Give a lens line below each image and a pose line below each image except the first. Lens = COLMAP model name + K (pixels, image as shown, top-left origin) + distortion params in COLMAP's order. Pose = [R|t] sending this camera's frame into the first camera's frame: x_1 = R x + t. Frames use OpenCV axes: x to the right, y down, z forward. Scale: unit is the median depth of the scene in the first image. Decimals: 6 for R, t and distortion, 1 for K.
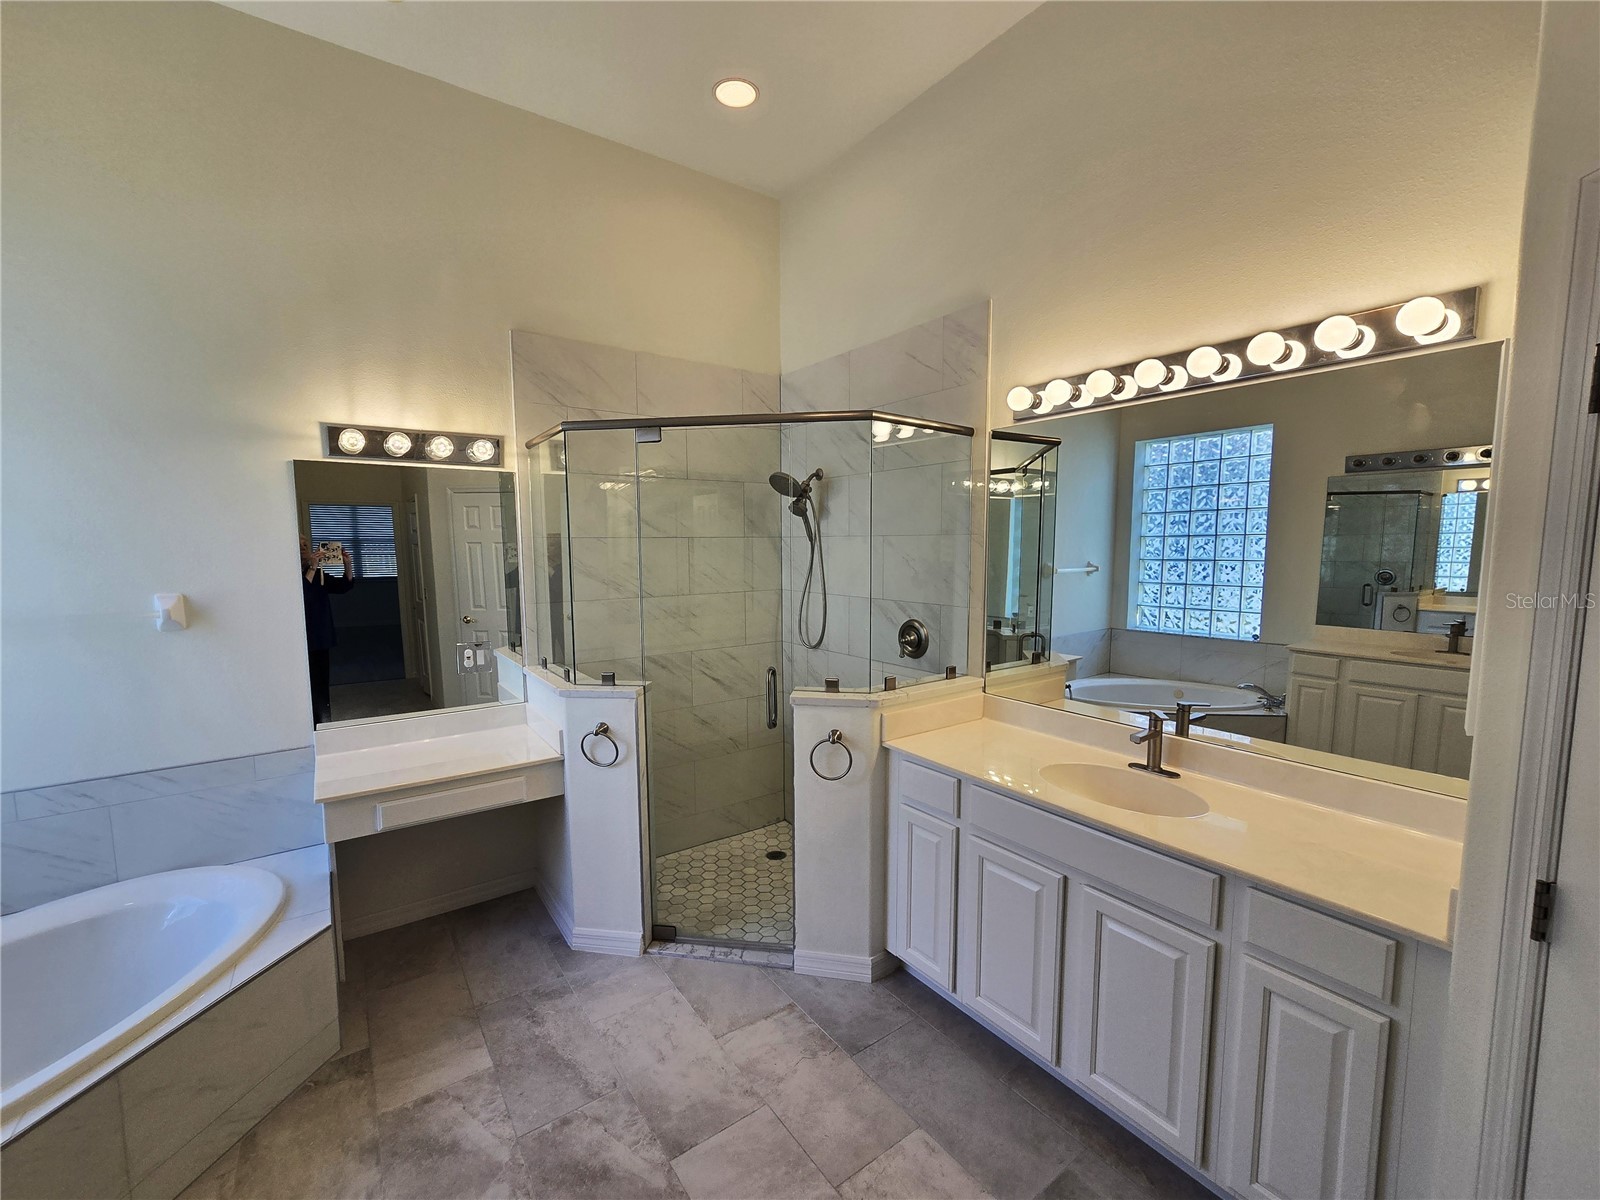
lens RADIAL K [[659.0, 0, 794.1], [0, 659.0, 609.3], [0, 0, 1]] dist [-0.007863, 0.002820]
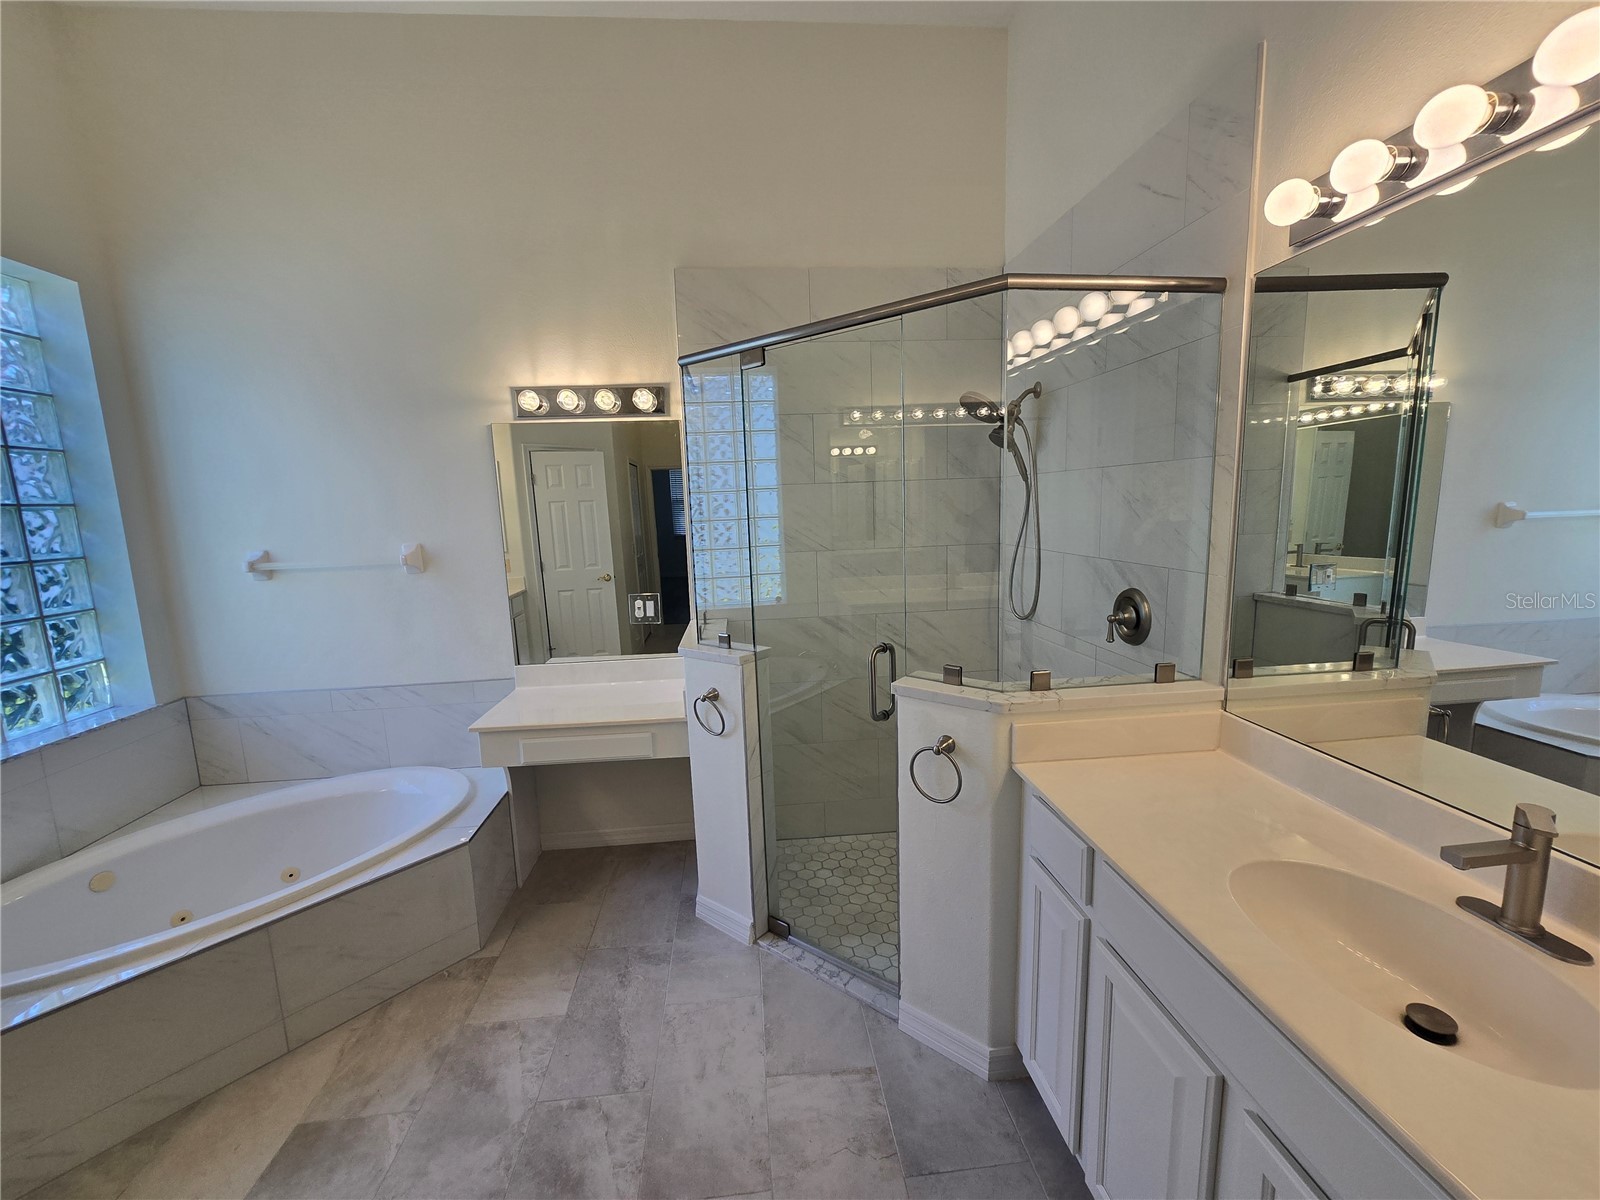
lens RADIAL K [[659.0, 0, 793.7], [0, 659.0, 606.3], [0, 0, 1]] dist [-0.007863, 0.002820]
pose [[0.863958, 0.054258, -0.500631, 0.264740], [-0.021016, 0.997197, 0.071808, -0.009423], [0.503124, -0.051518, 0.862677, 0.280835]]
